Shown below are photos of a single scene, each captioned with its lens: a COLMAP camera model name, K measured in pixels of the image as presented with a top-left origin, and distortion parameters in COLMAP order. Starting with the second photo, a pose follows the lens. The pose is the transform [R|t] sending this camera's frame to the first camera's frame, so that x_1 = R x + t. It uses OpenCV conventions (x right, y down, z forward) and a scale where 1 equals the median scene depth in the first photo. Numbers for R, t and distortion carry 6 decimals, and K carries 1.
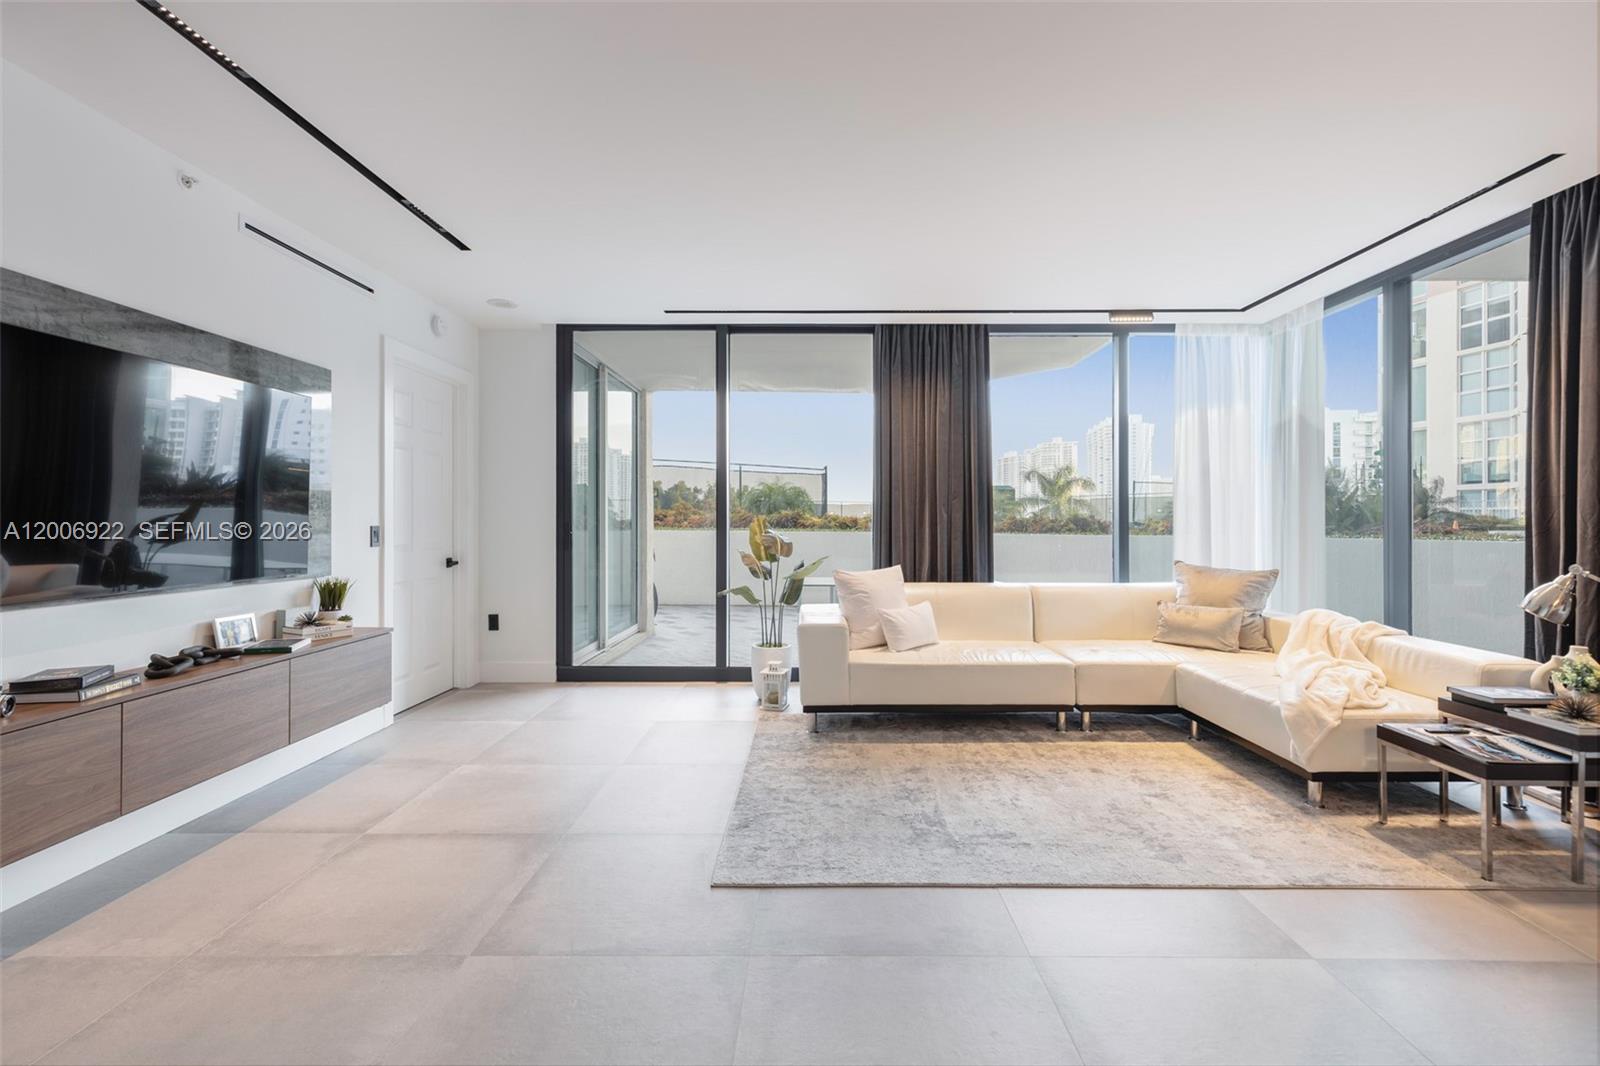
lens RADIAL K [[722.7, 0, 814.7], [0, 722.7, 523.7], [0, 0, 1]] dist [0.008601, -0.002762]
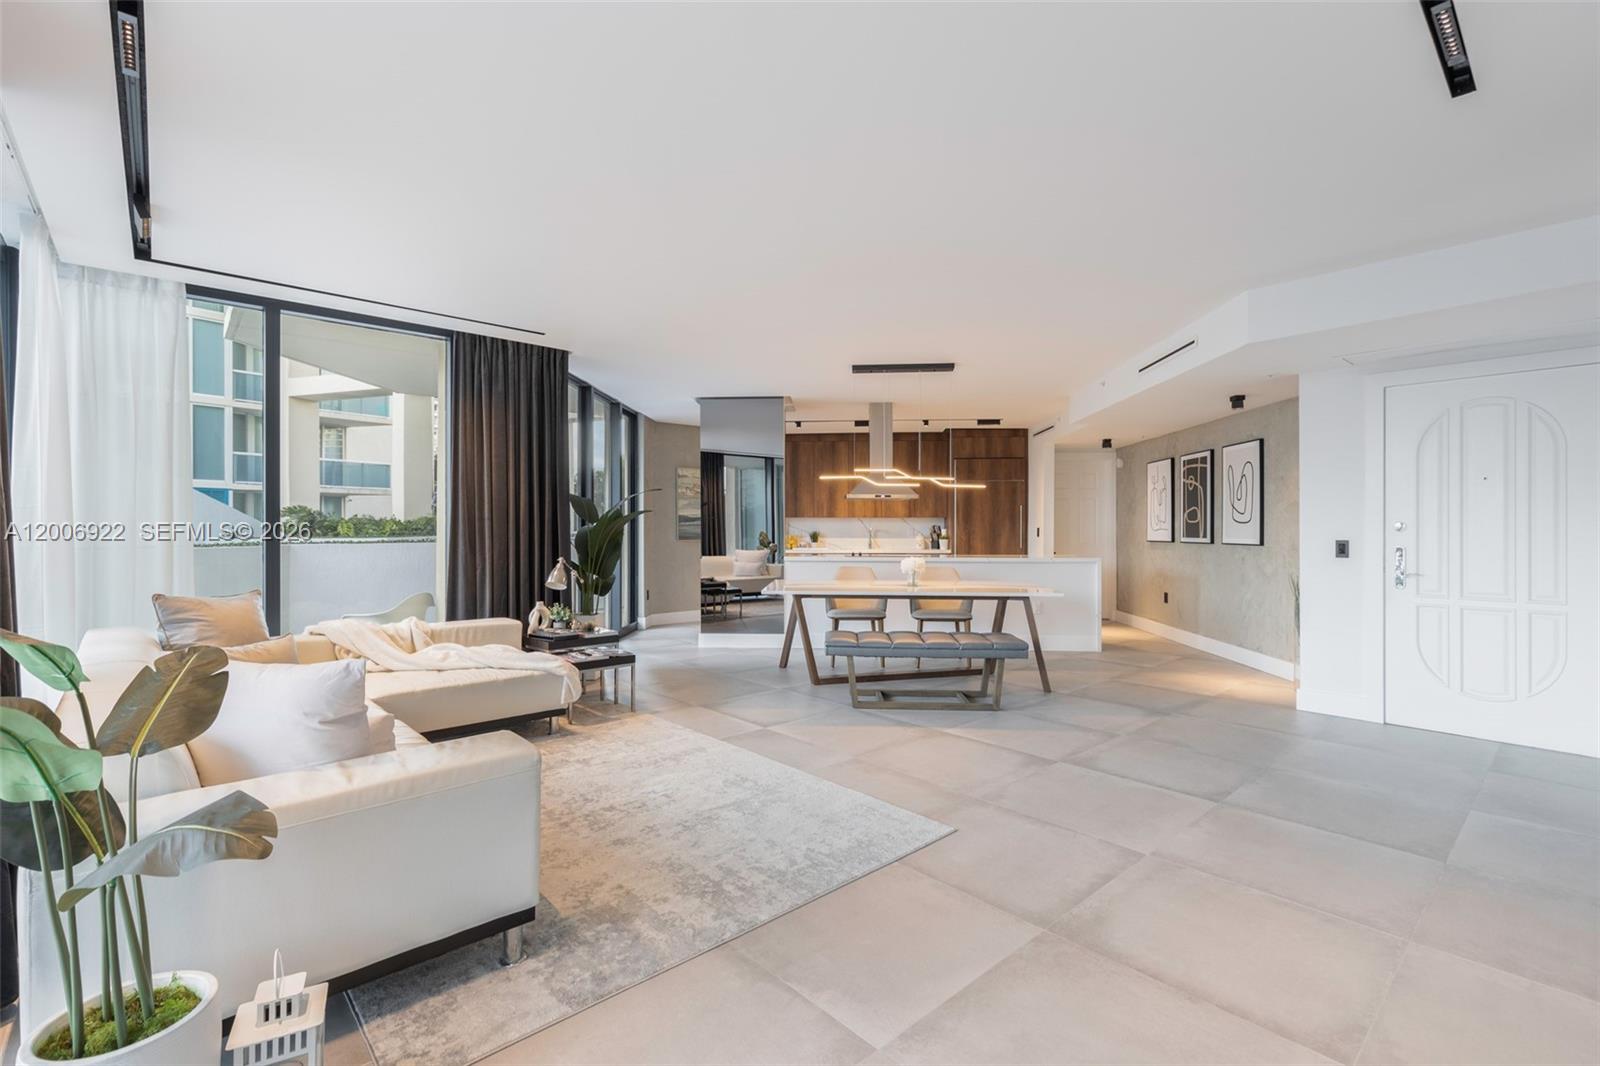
lens RADIAL K [[722.7, 0, 799.5], [0, 722.7, 528.7], [0, 0, 1]] dist [0.008601, -0.002762]
pose [[-0.676916, -0.003392, 0.736052, -0.481506], [0.000439, 0.999987, 0.005011, -0.017767], [-0.736060, 0.003715, -0.676906, 1.115516]]
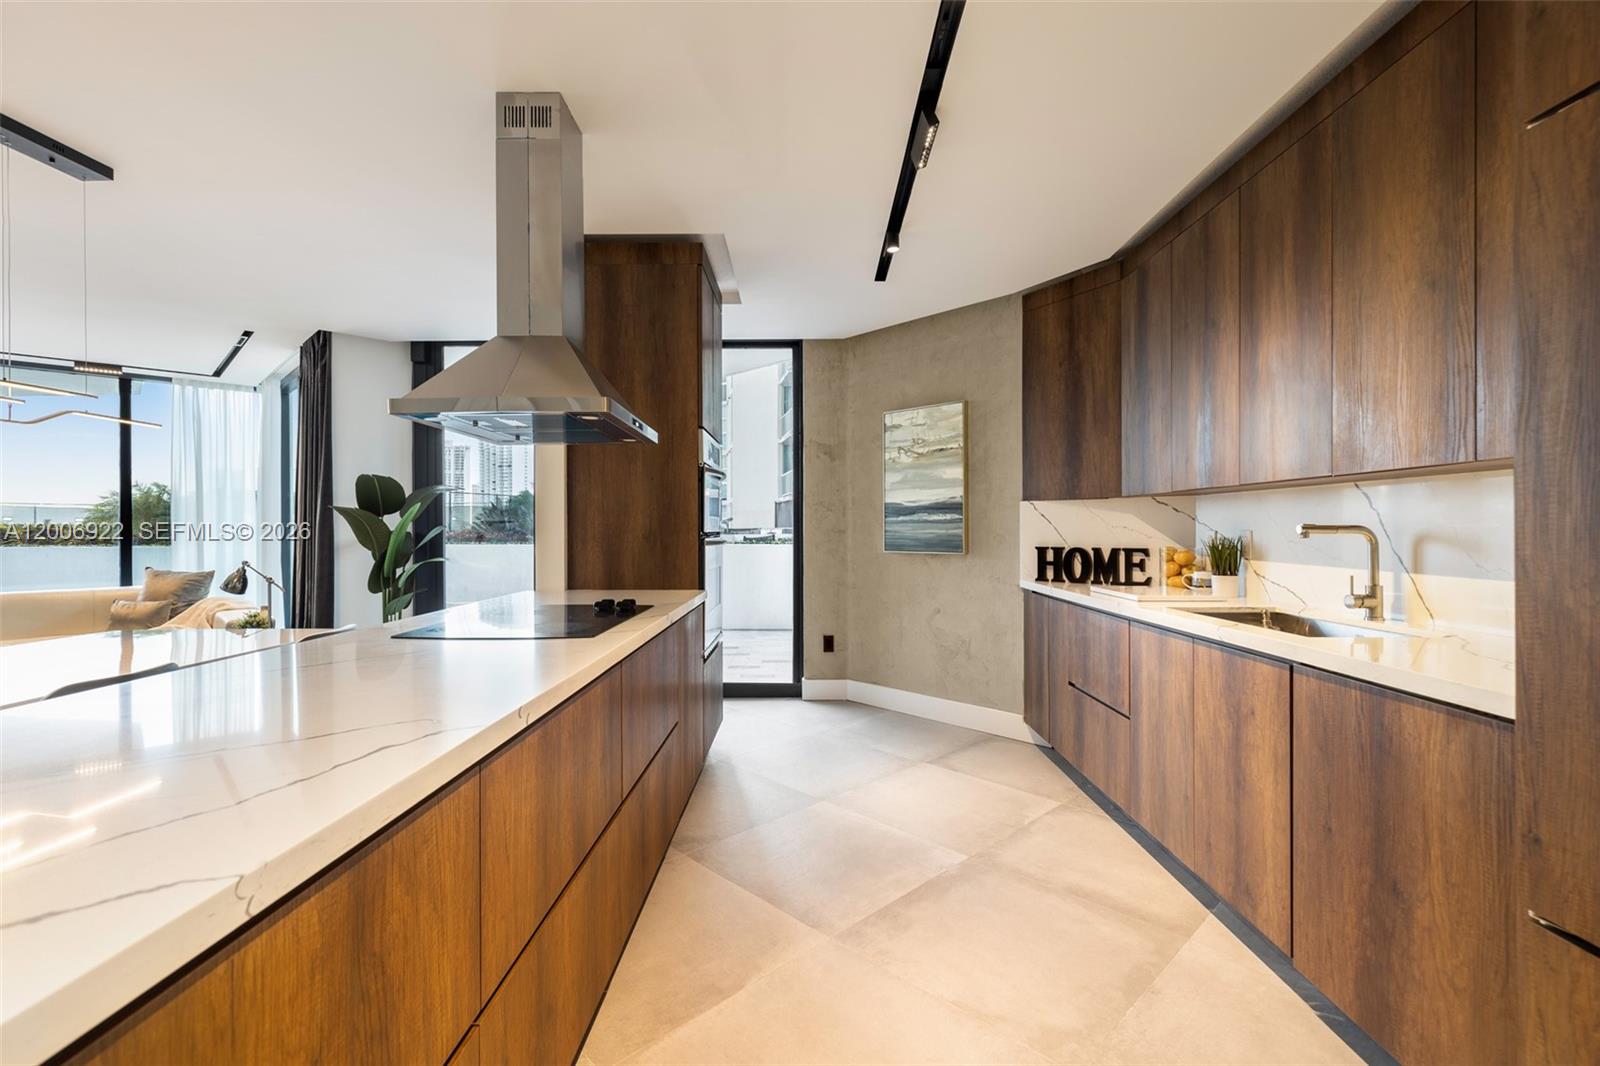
lens RADIAL K [[722.7, 0, 799.6], [0, 722.7, 534.5], [0, 0, 1]] dist [0.008601, -0.002762]
pose [[0.708665, -0.005456, 0.705524, 0.453621], [0.004588, 0.999985, 0.003125, -0.003816], [-0.705530, 0.001022, 0.708679, -0.770977]]
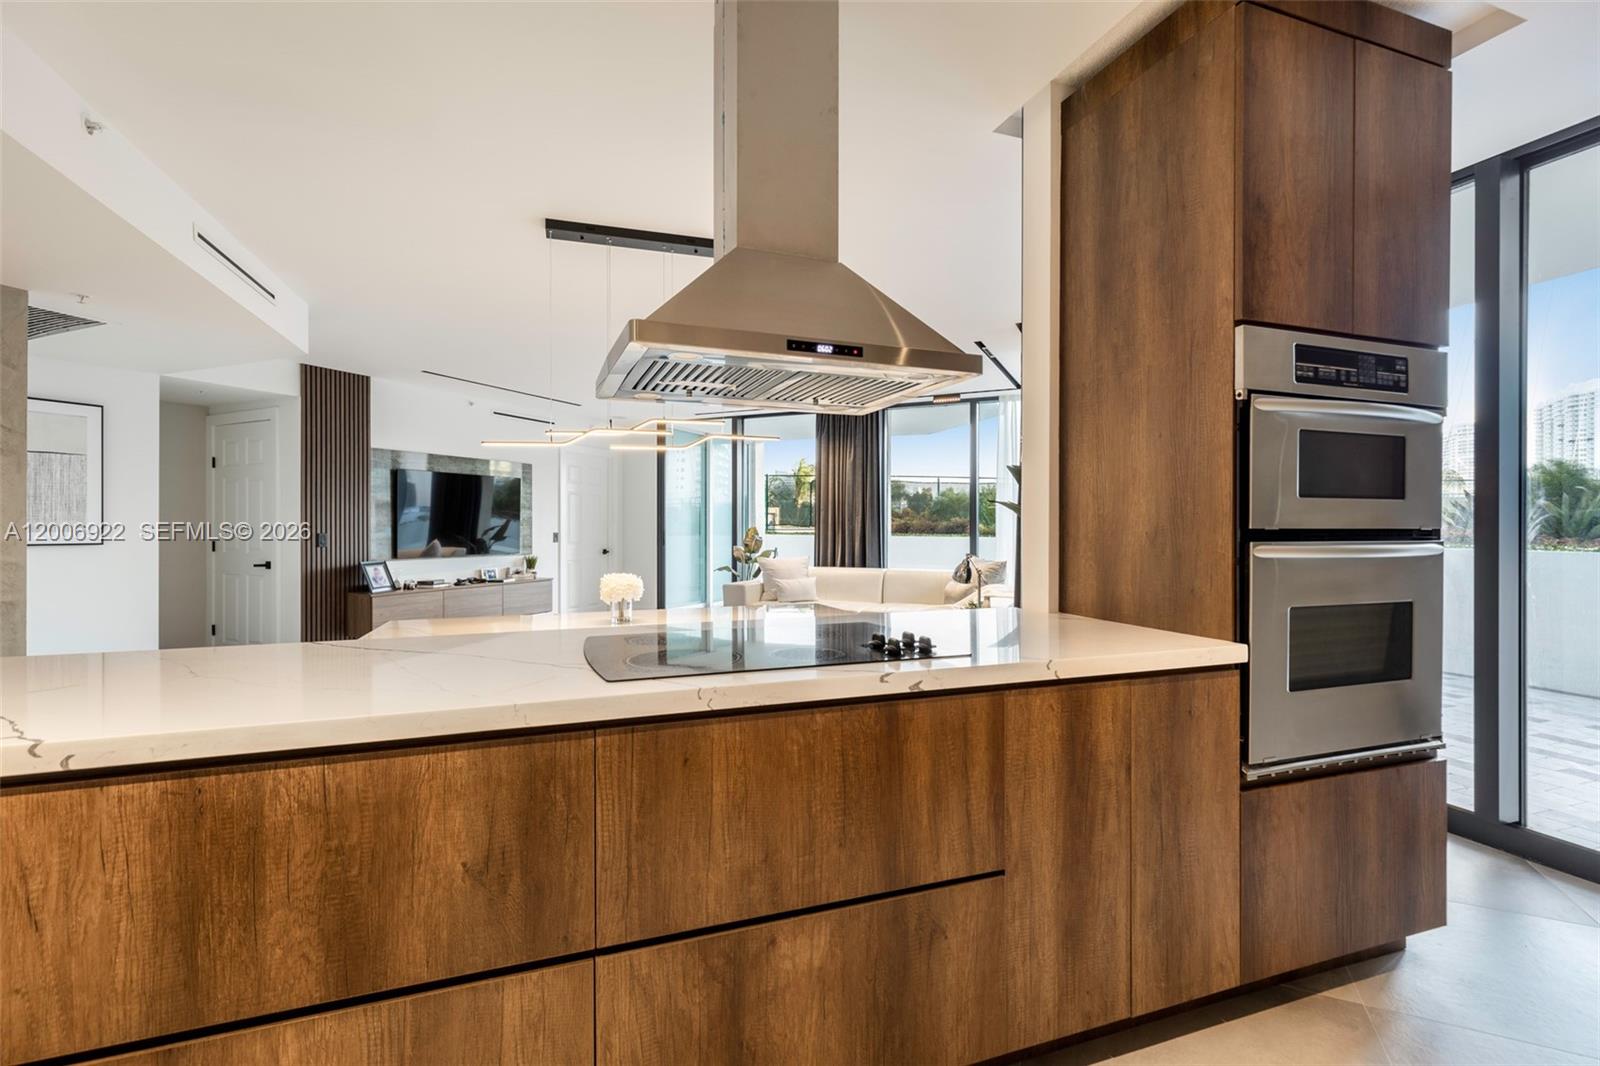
lens RADIAL K [[722.7, 0, 800.2], [0, 722.7, 531.8], [0, 0, 1]] dist [0.008601, -0.002762]
pose [[0.908951, 0.000372, -0.416902, 0.883025], [0.001392, 0.999991, 0.003929, -0.005536], [0.416900, -0.004152, 0.908943, -0.601277]]
